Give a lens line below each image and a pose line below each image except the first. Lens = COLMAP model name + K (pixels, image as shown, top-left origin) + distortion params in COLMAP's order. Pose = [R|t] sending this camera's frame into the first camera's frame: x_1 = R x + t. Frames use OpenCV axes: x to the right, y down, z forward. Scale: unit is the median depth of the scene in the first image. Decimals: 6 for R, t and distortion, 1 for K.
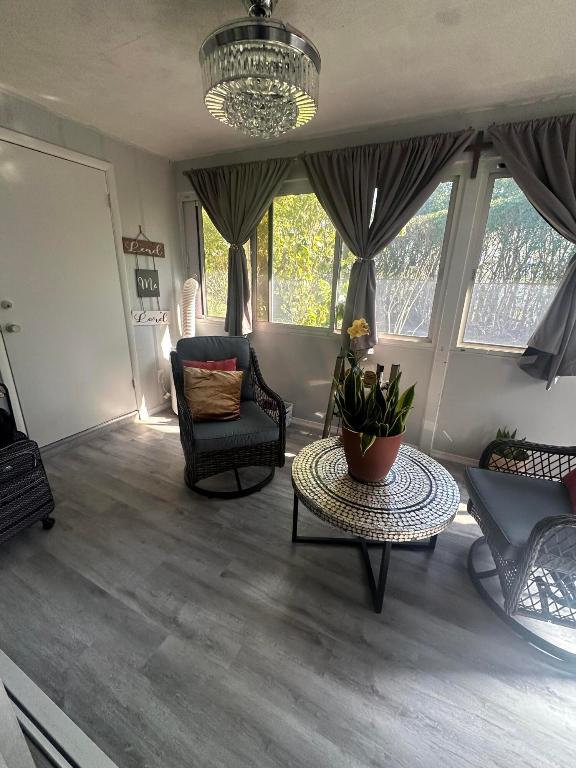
lens RADIAL K [[323.4, 0, 288.6], [0, 323.4, 383.3], [0, 0, 1]] dist [0.000409, 0.000050]
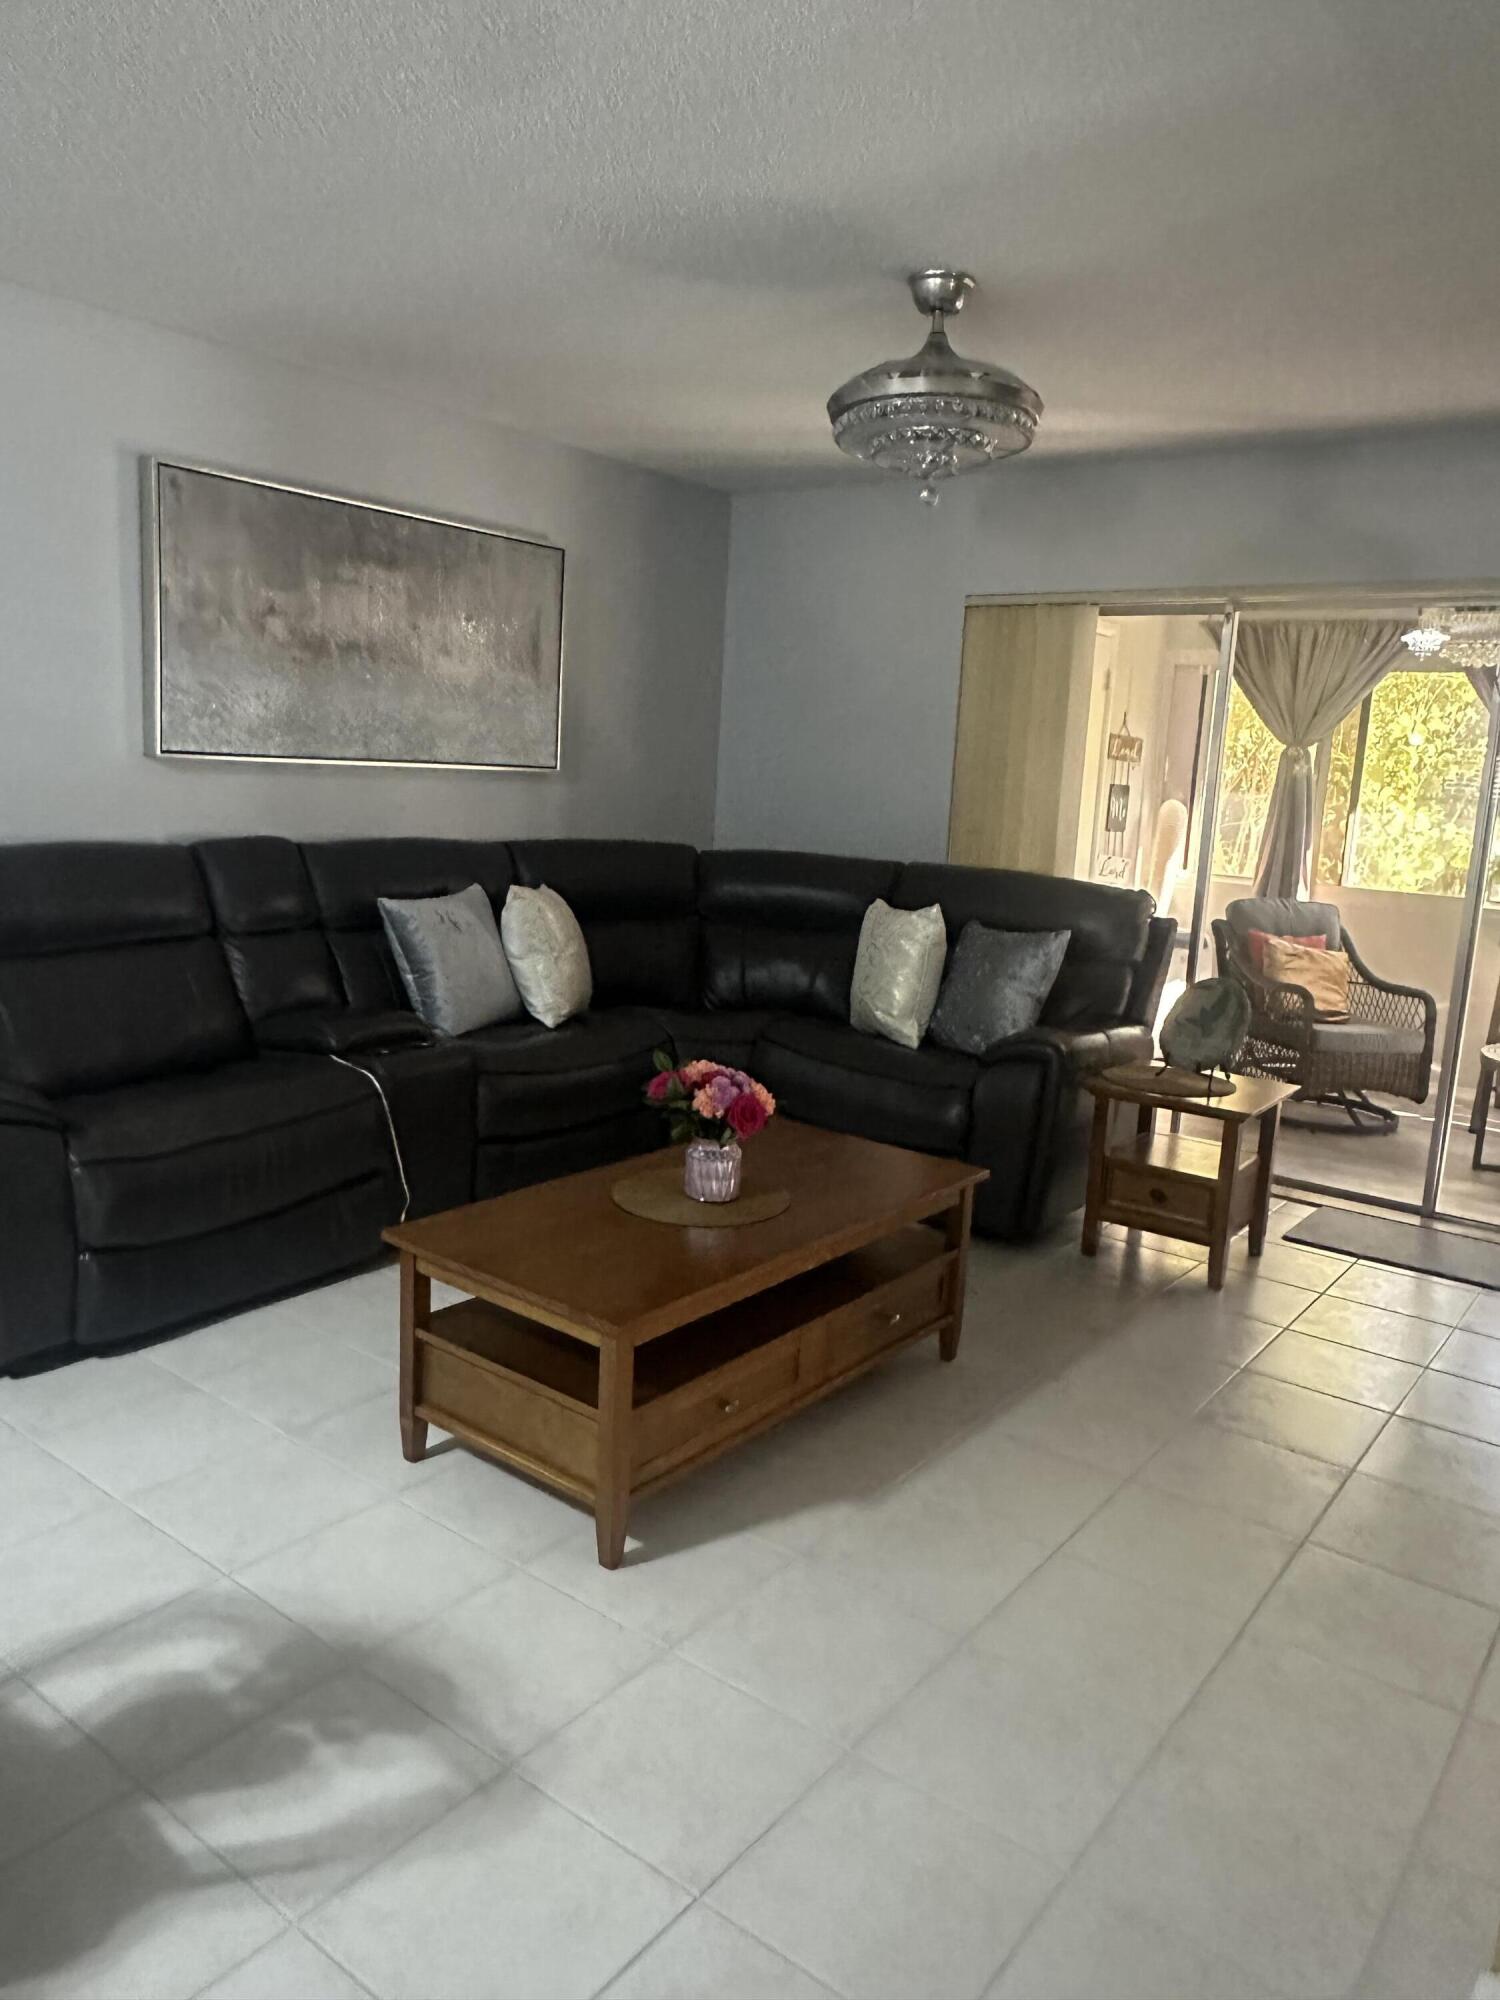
lens RADIAL K [[1396.3, 0, 749.4], [0, 1396.3, 997.1], [0, 0, 1]] dist [0.016358, -0.038820]
pose [[0.984584, 0.058889, -0.164702, -1.095131], [-0.083721, 0.985415, -0.148147, 0.715889], [0.153576, 0.159653, 0.975154, -2.361322]]
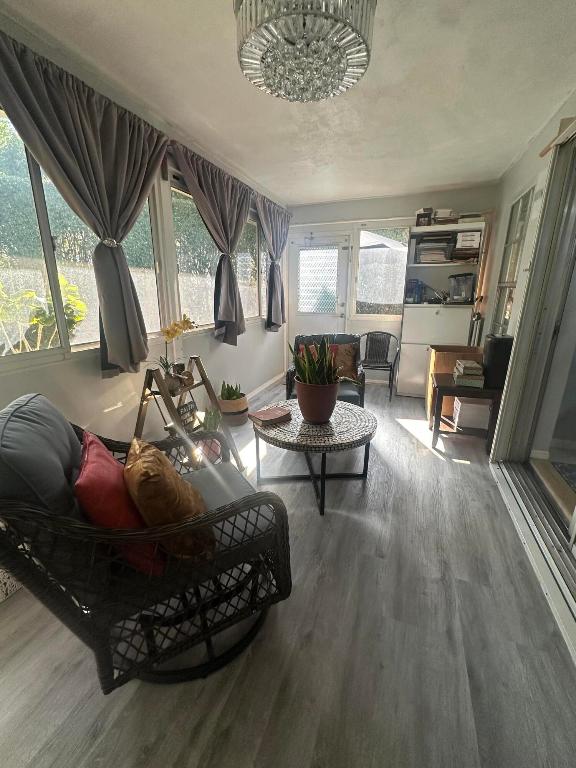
lens RADIAL K [[323.4, 0, 288.0], [0, 323.4, 385.0], [0, 0, 1]] dist [0.000409, 0.000050]
pose [[-0.115273, -0.300669, 0.946737, -0.889738], [0.304427, 0.896534, 0.321792, -0.285758], [-0.945535, 0.325306, -0.011814, 1.020552]]
